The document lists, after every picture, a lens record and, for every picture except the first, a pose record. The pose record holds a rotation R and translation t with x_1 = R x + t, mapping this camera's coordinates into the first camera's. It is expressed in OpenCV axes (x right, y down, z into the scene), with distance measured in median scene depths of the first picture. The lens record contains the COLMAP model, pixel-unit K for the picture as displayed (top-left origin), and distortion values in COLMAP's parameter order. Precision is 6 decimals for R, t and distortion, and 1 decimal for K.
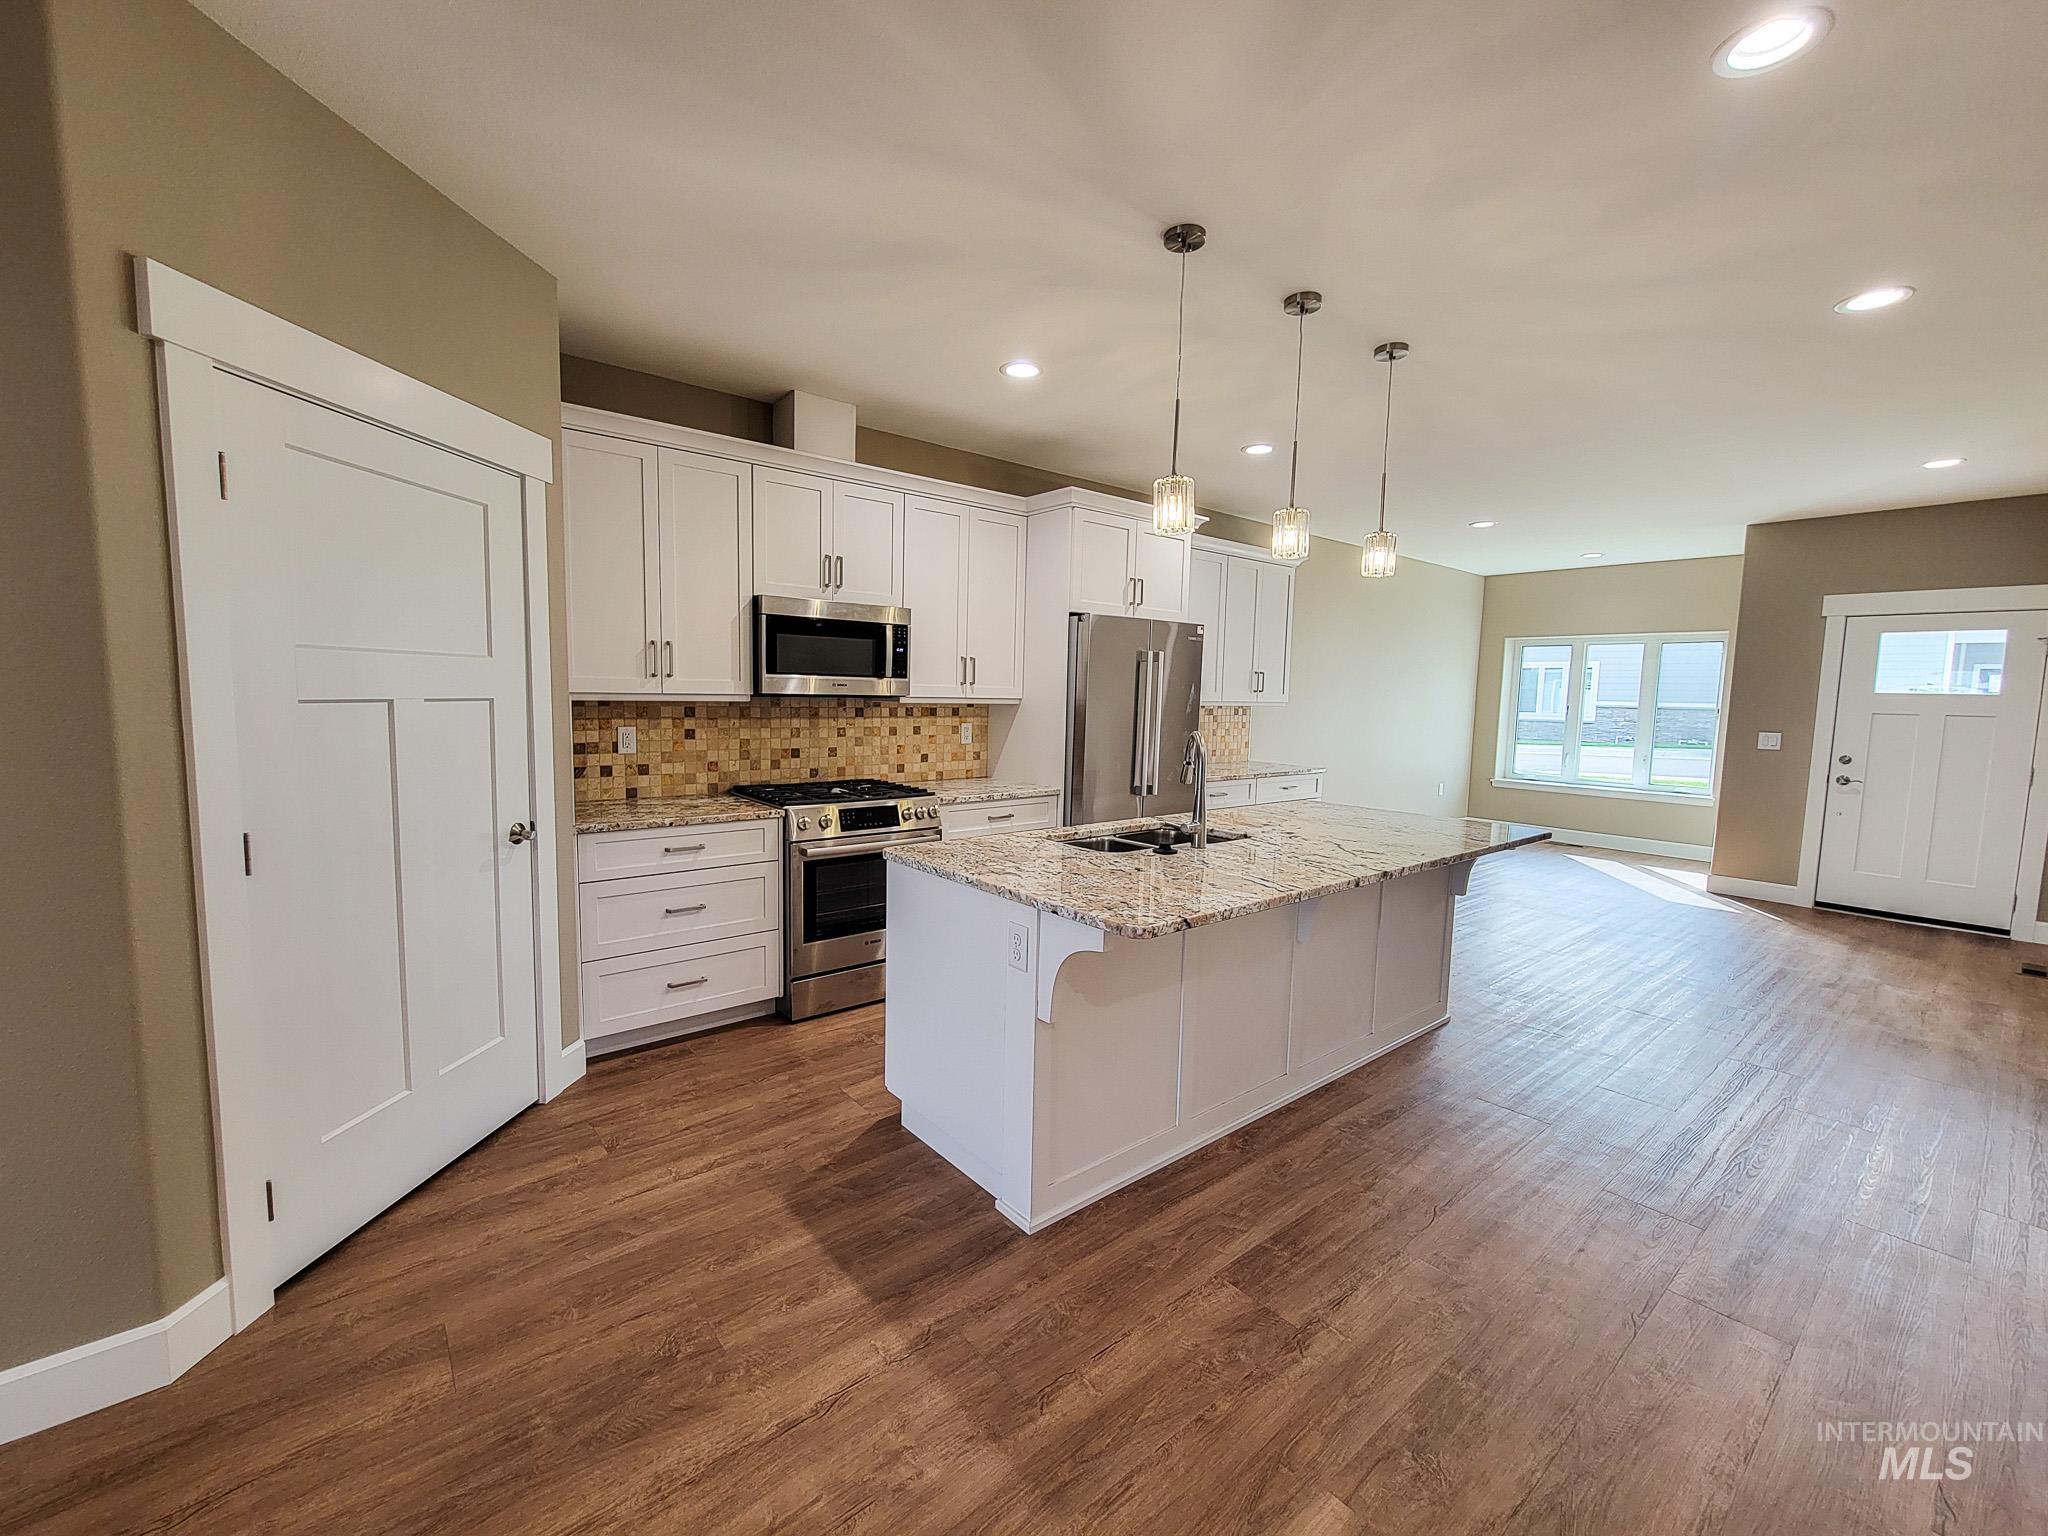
lens RADIAL K [[845.1, 0, 1008.3], [0, 845.1, 770.9], [0, 0, 1]] dist [-0.000199, -0.000355]
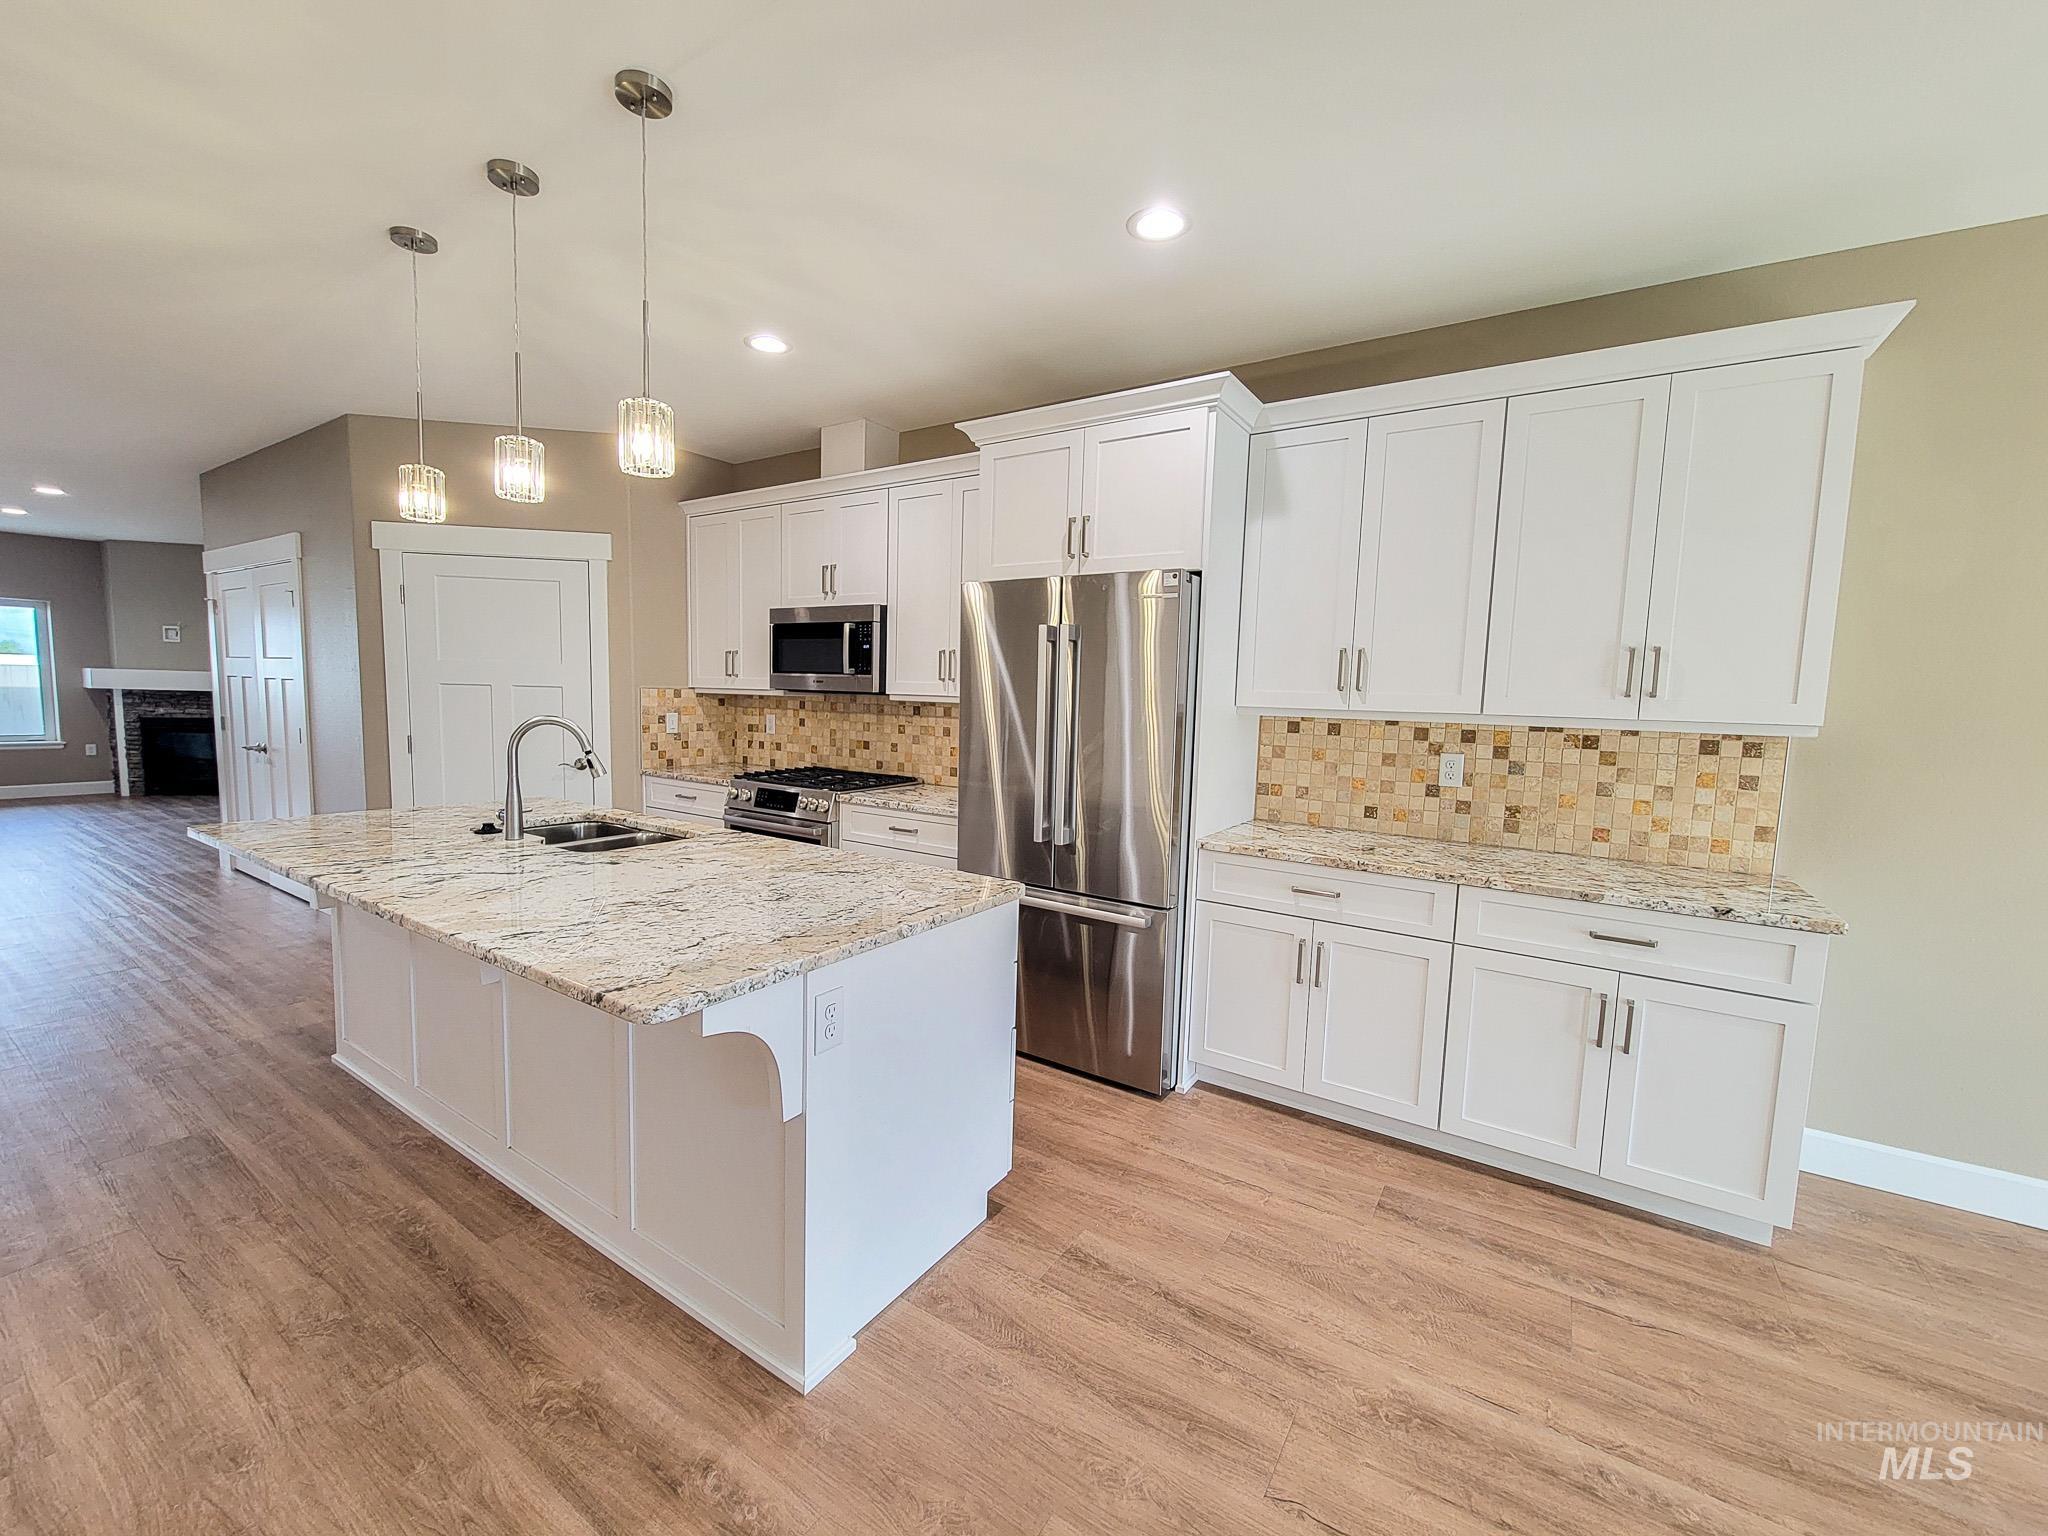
lens RADIAL K [[845.1, 0, 1008.3], [0, 845.1, 770.9], [0, 0, 1]] dist [-0.000199, -0.000355]
pose [[0.290641, 0.077632, -0.953678, 0.886828], [-0.113498, 0.992463, 0.046200, -0.061370], [0.950077, 0.094813, 0.297262, 0.869265]]
